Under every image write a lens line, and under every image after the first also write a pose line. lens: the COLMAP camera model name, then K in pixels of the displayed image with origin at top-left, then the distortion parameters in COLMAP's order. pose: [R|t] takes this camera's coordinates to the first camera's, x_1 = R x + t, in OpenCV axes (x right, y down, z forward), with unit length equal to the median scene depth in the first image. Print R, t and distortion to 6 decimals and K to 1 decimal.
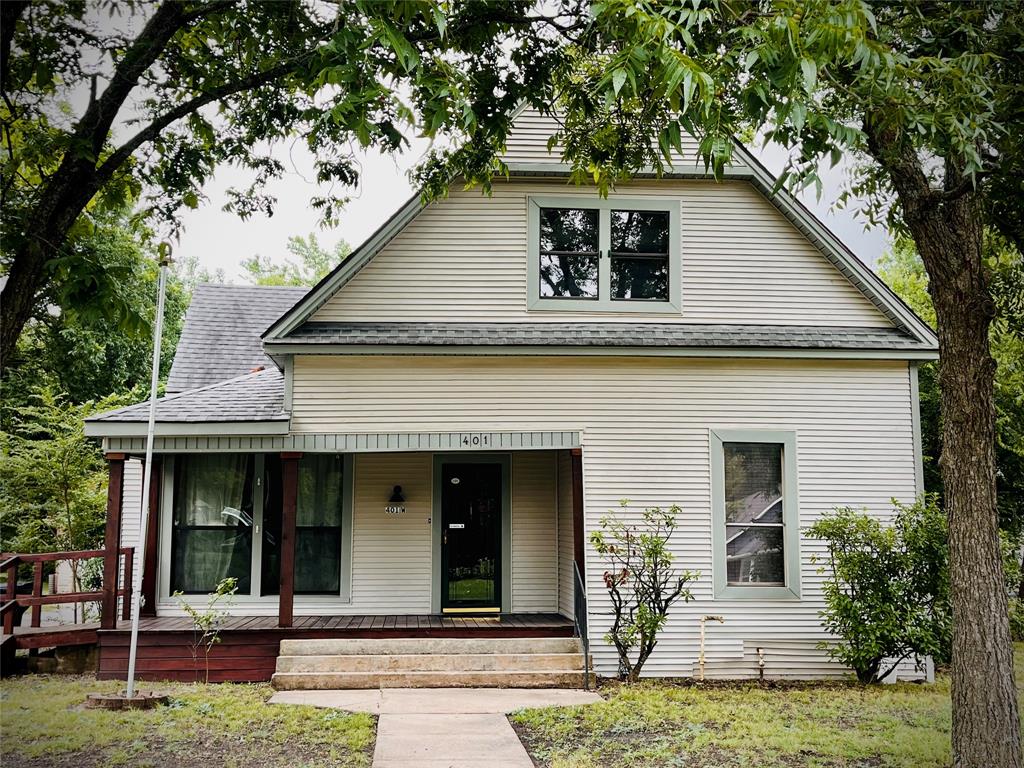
lens RADIAL K [[1158.2, 0, 510.9], [0, 1158.2, 380.9], [0, 0, 1]] dist [0.073033, 0.000000]
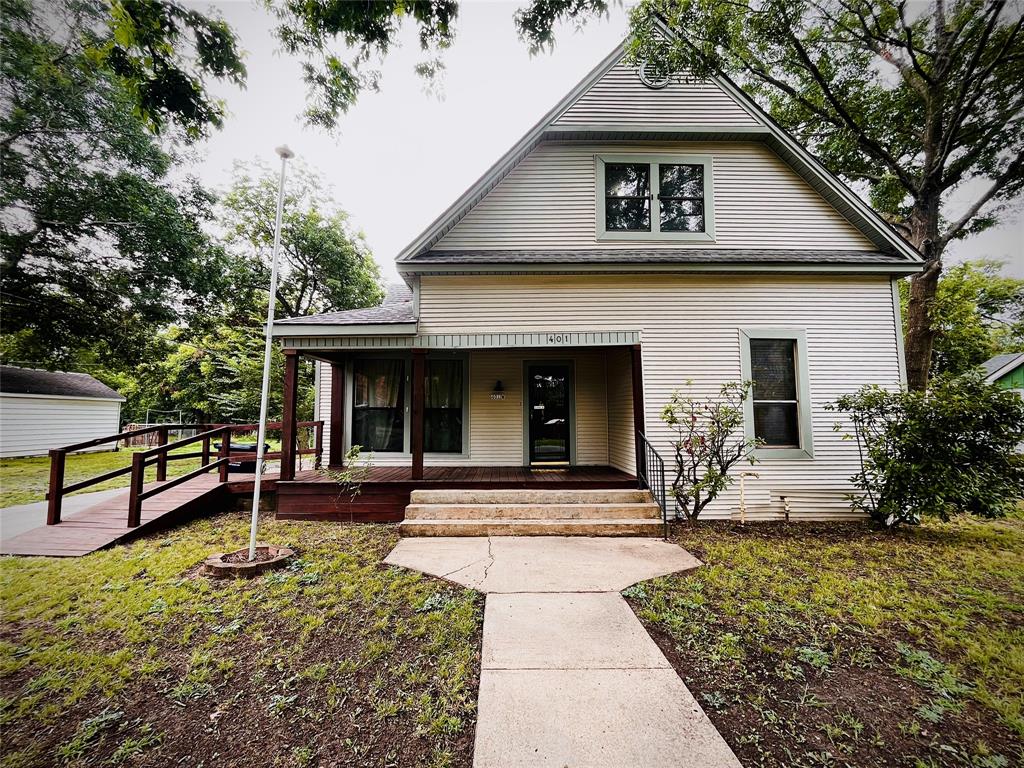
lens RADIAL K [[410.6, 0, 512.7], [0, 410.6, 389.2], [0, 0, 1]] dist [-0.002230, 0.000821]
pose [[0.998155, -0.008196, -0.060162, -0.054653], [0.011397, 0.998527, 0.053052, 0.082675], [0.059639, -0.053640, 0.996778, 0.531315]]
